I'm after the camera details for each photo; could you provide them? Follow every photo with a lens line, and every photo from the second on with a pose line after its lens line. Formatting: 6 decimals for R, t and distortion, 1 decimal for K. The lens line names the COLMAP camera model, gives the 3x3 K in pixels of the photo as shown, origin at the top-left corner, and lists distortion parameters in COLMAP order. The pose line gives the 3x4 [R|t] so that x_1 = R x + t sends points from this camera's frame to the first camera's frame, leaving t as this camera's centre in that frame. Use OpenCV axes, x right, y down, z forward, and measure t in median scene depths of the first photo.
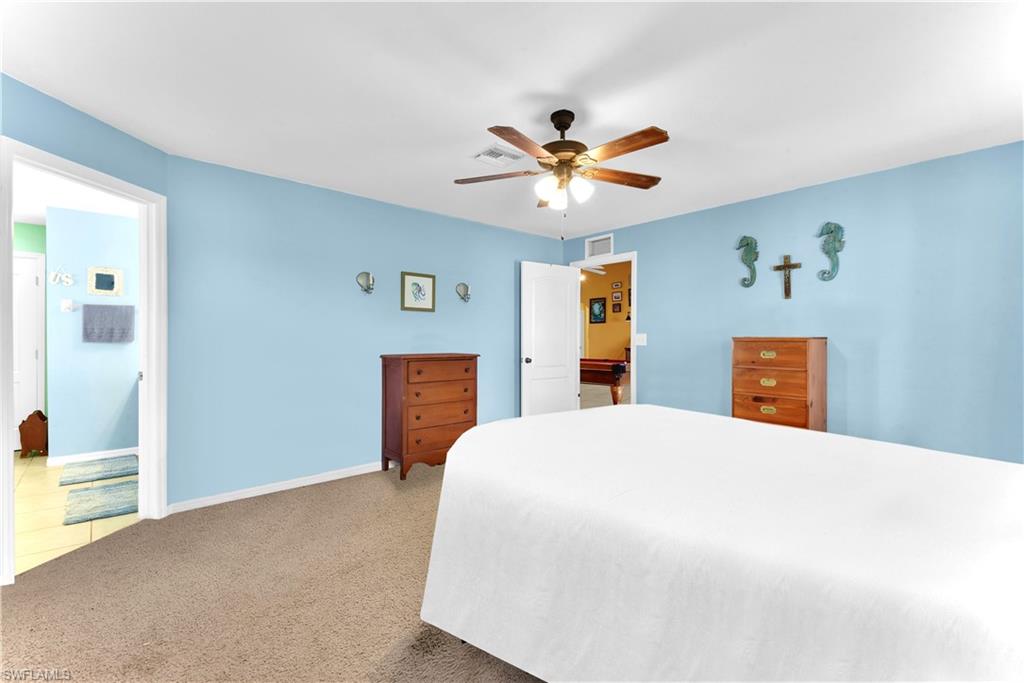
lens RADIAL K [[469.0, 0, 520.0], [0, 469.0, 336.9], [0, 0, 1]] dist [0.002804, -0.012763]
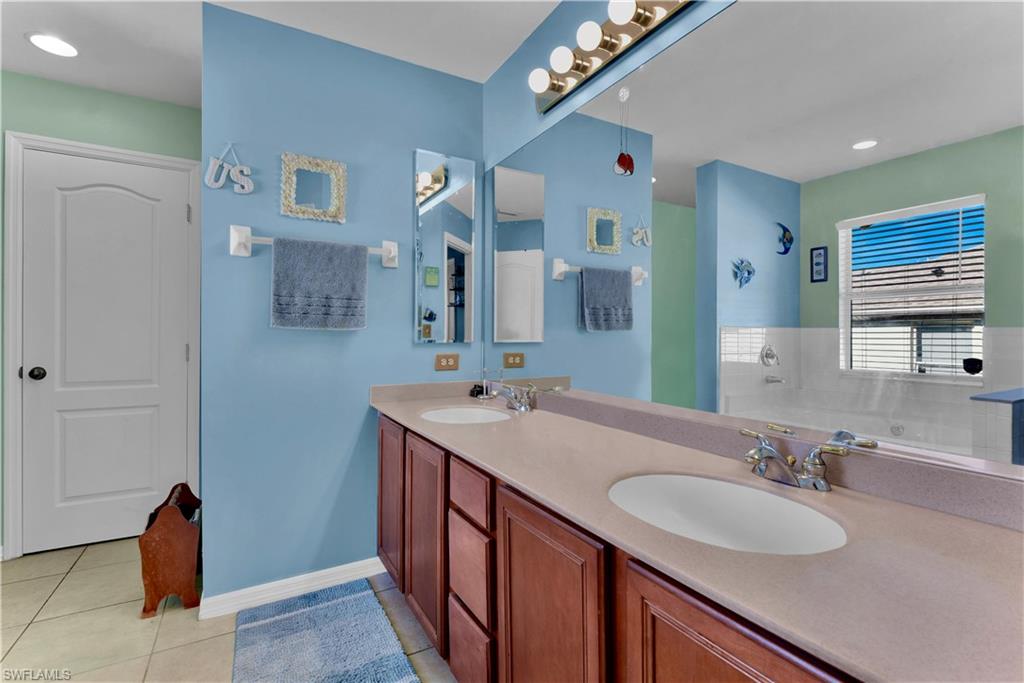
lens RADIAL K [[469.0, 0, 506.2], [0, 469.0, 339.9], [0, 0, 1]] dist [0.002804, -0.012763]
pose [[0.975960, -0.001422, -0.217943, -0.635828], [0.001025, 0.999998, -0.001931, 0.026162], [0.217946, 0.001661, 0.975960, 0.624752]]
